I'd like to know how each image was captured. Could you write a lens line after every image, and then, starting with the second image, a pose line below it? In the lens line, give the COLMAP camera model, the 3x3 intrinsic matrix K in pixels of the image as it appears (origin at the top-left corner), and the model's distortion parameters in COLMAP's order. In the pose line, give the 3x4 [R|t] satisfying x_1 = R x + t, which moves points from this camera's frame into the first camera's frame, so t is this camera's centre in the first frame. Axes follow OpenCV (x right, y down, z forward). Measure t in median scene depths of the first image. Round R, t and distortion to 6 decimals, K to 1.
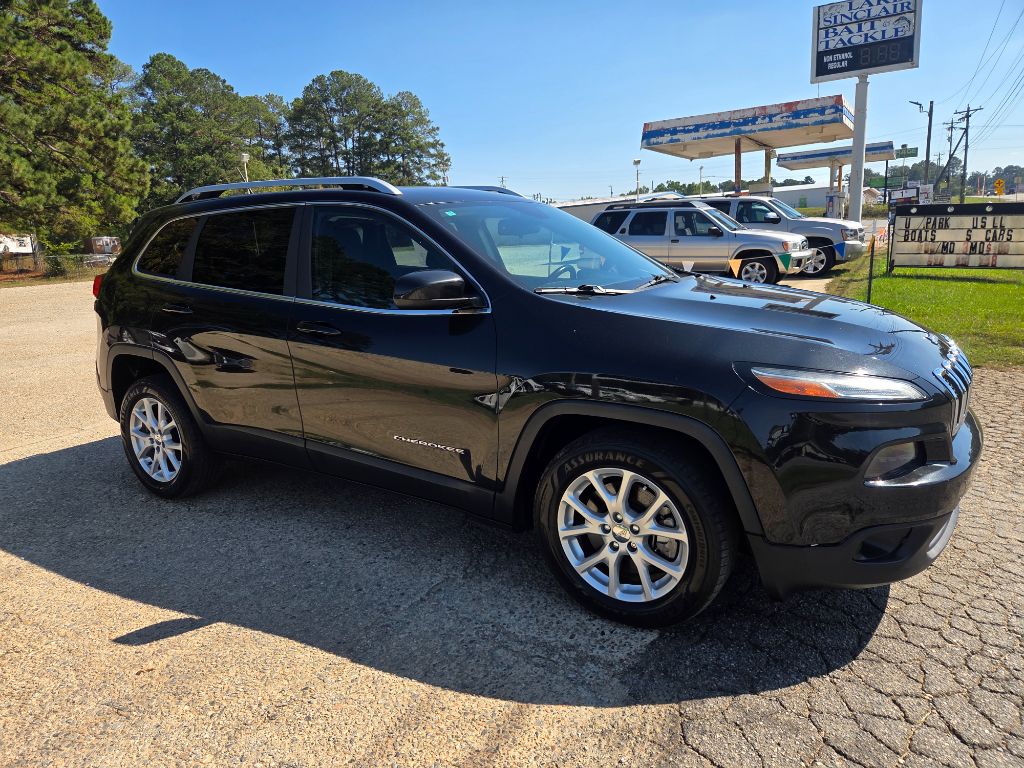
lens RADIAL K [[692.3, 0, 503.4], [0, 692.3, 379.4], [0, 0, 1]] dist [0.055163, -0.037210]
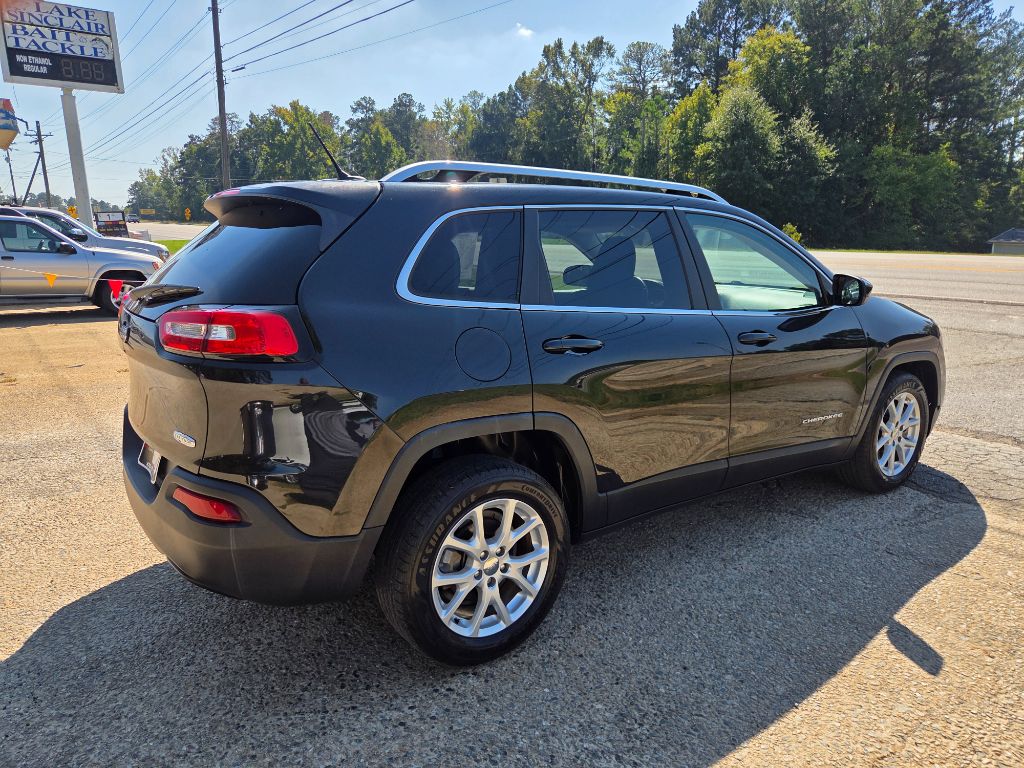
lens RADIAL K [[692.3, 0, 517.8], [0, 692.3, 388.5], [0, 0, 1]] dist [0.055163, -0.037210]
pose [[0.359243, -0.153995, 0.920451, -0.205342], [0.174811, 0.979938, 0.095721, -0.024239], [-0.916726, 0.126518, 0.378956, 0.146758]]
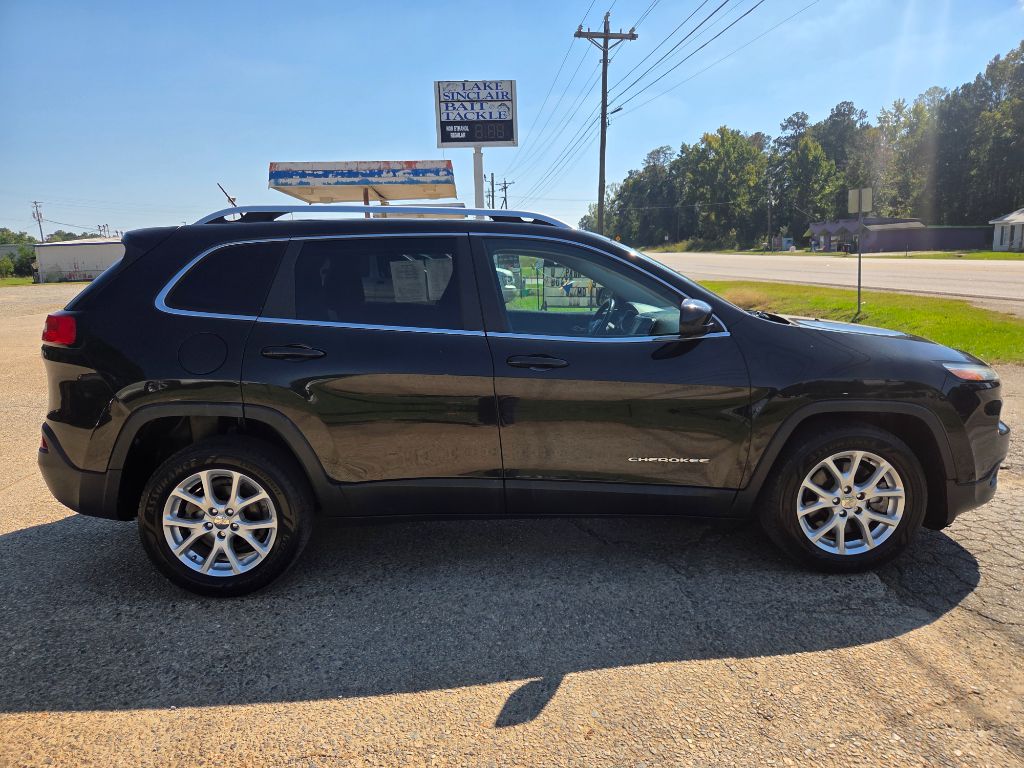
lens RADIAL K [[692.3, 0, 515.9], [0, 692.3, 385.7], [0, 0, 1]] dist [0.055163, -0.037210]
pose [[0.819824, -0.070183, 0.568299, -0.131901], [0.099218, 0.994859, -0.020270, -0.003347], [-0.563955, 0.073003, 0.822573, 0.033399]]
